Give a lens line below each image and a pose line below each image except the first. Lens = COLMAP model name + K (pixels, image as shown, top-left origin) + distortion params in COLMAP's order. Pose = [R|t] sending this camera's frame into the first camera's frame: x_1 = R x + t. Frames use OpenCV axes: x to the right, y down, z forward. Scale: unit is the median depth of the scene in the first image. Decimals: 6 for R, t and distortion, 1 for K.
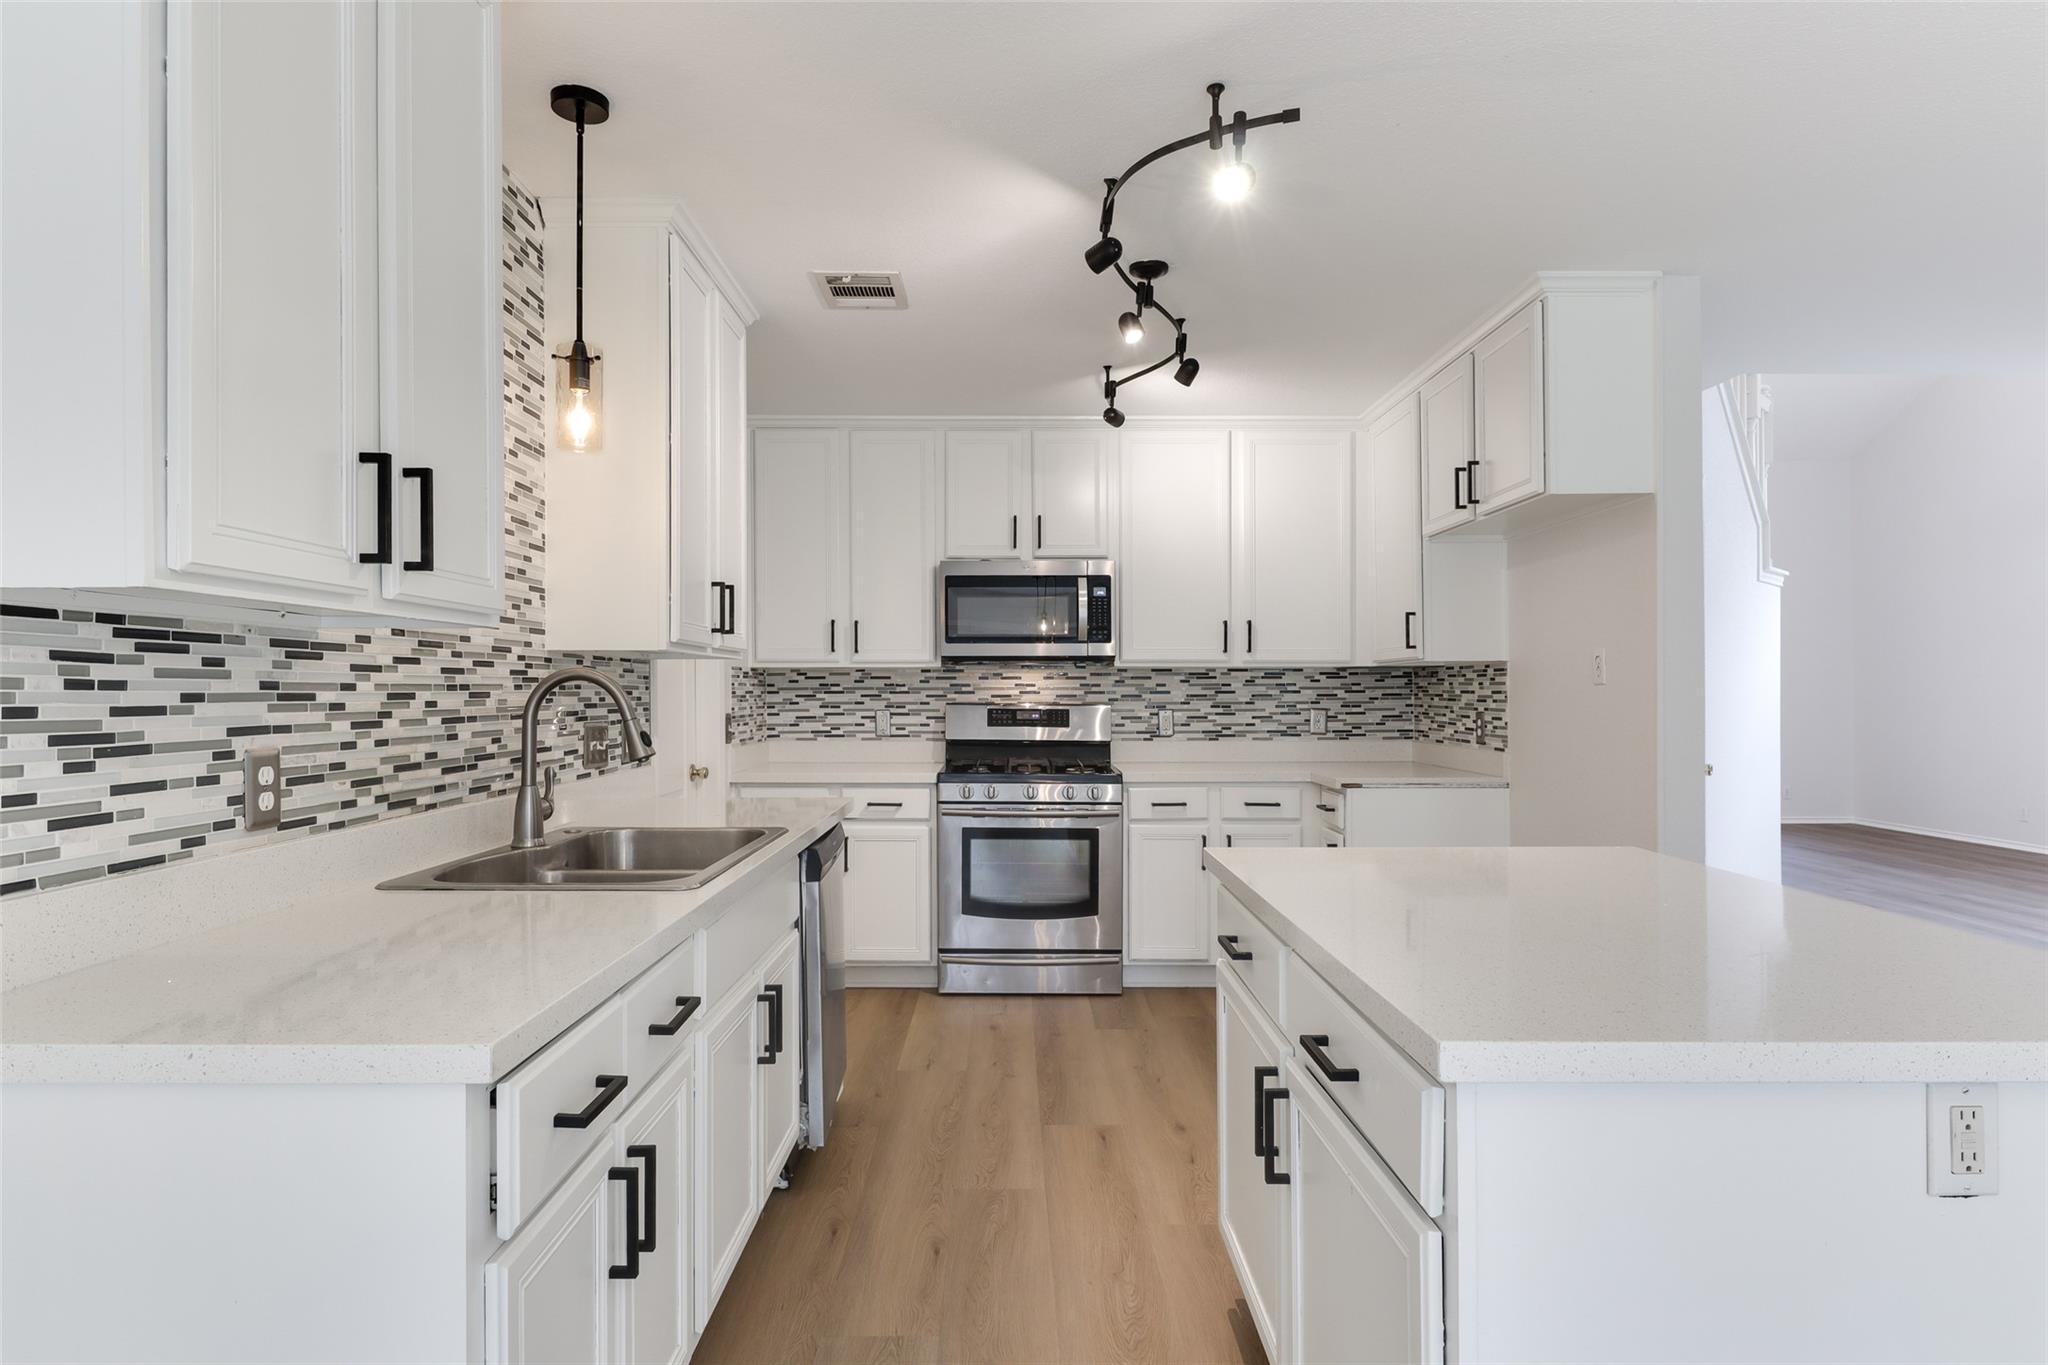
lens RADIAL K [[1053.0, 0, 1024.0], [0, 1053.0, 682.5], [0, 0, 1]] dist [0.026827, 0.000196]
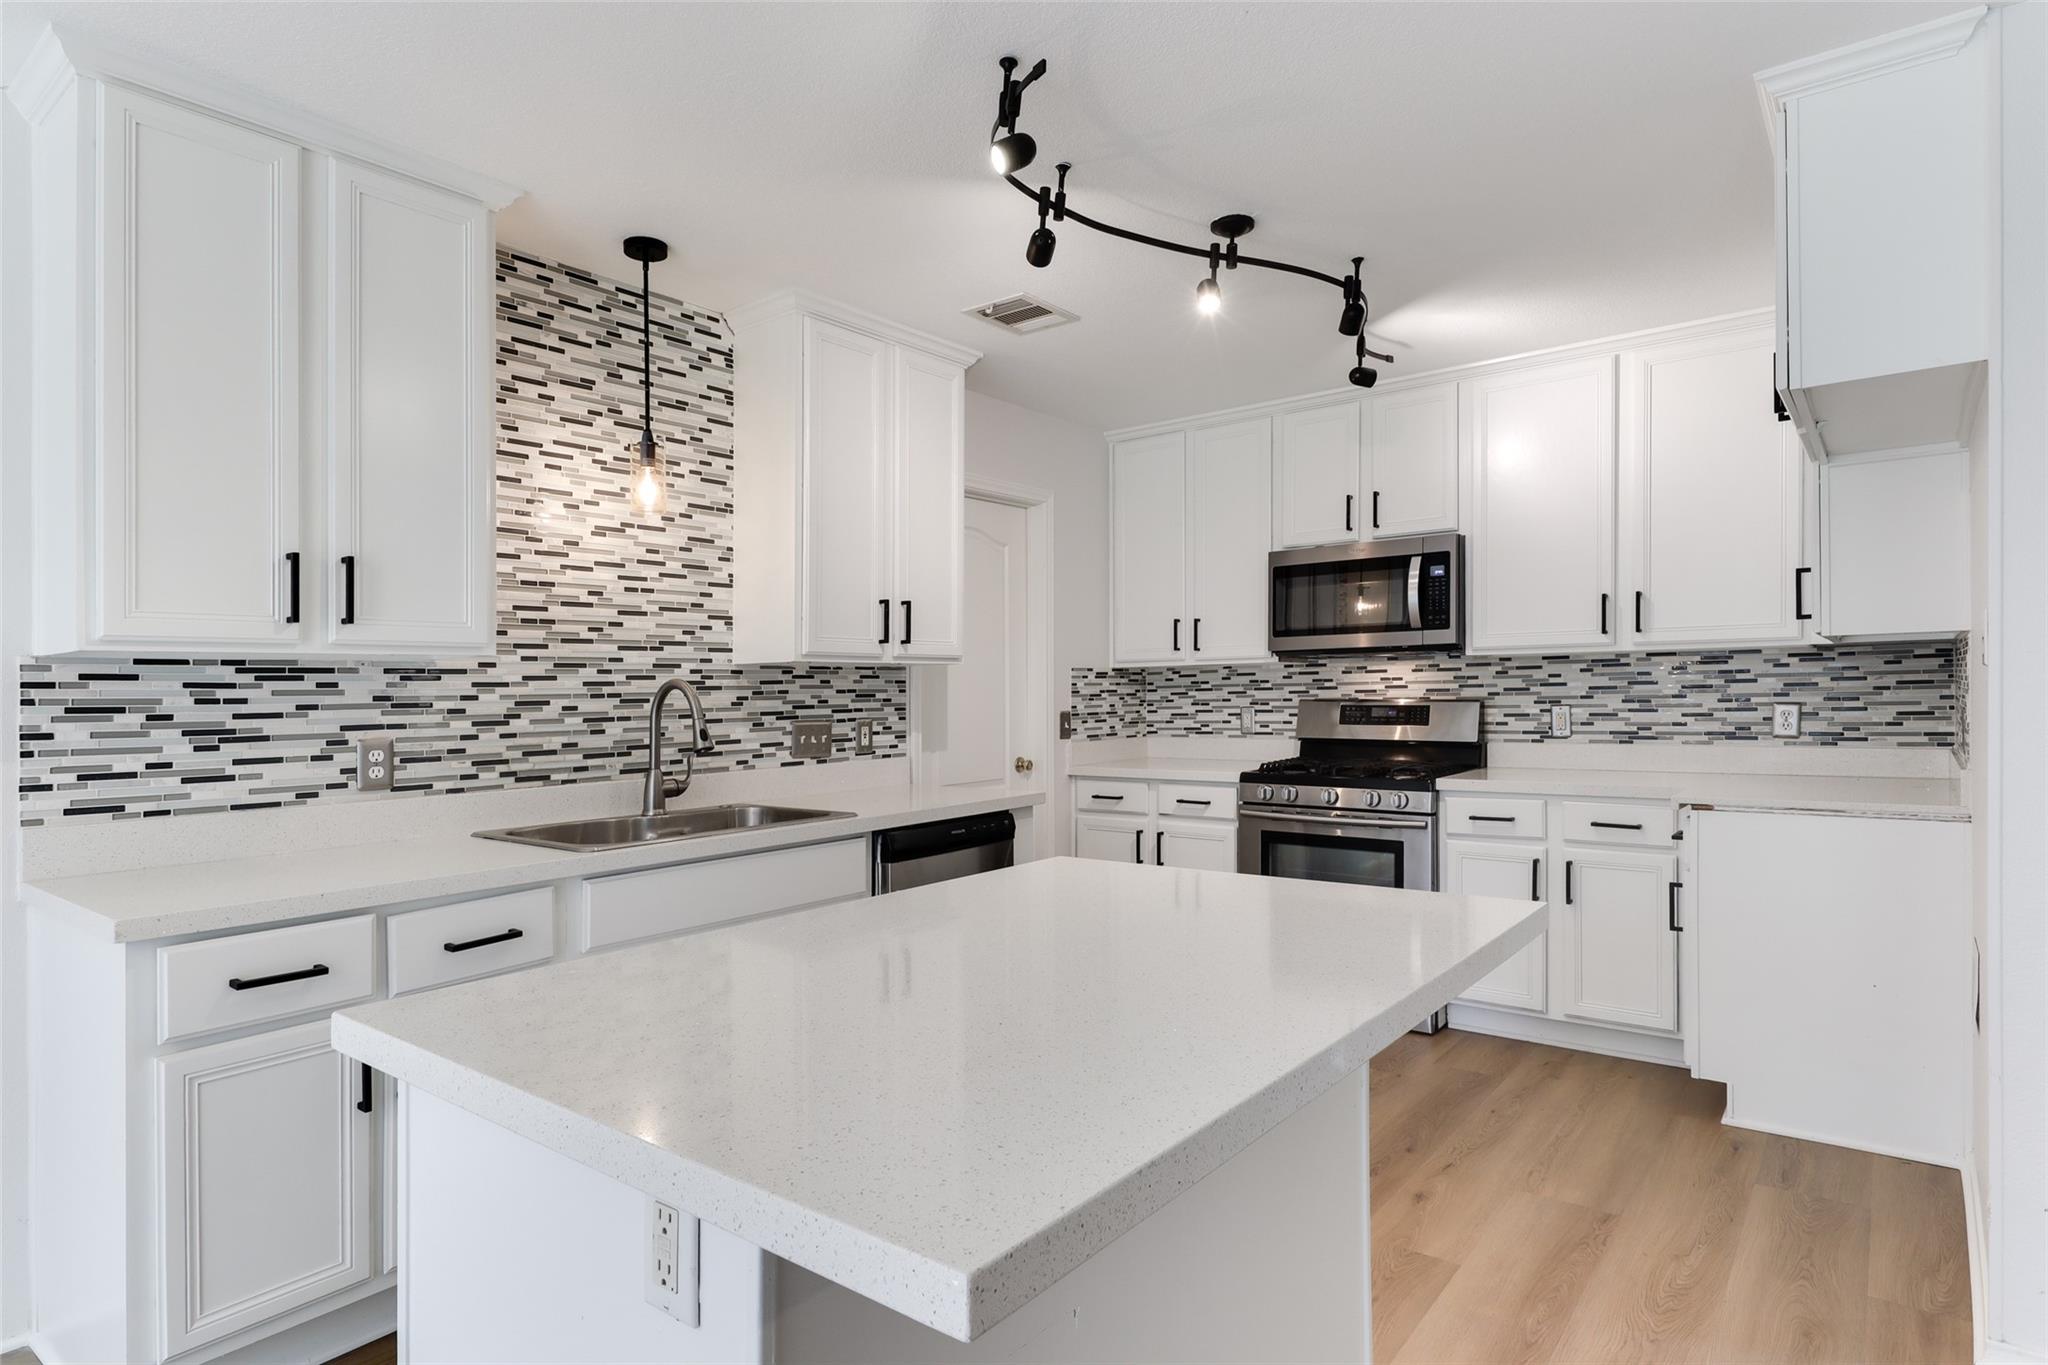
lens RADIAL K [[1053.0, 0, 1024.0], [0, 1053.0, 682.5], [0, 0, 1]] dist [0.026827, 0.000196]
pose [[0.811677, -0.018426, -0.583815, 0.577054], [0.021276, 0.999772, -0.001976, 0.001424], [0.583719, -0.010817, 0.811884, 0.169223]]
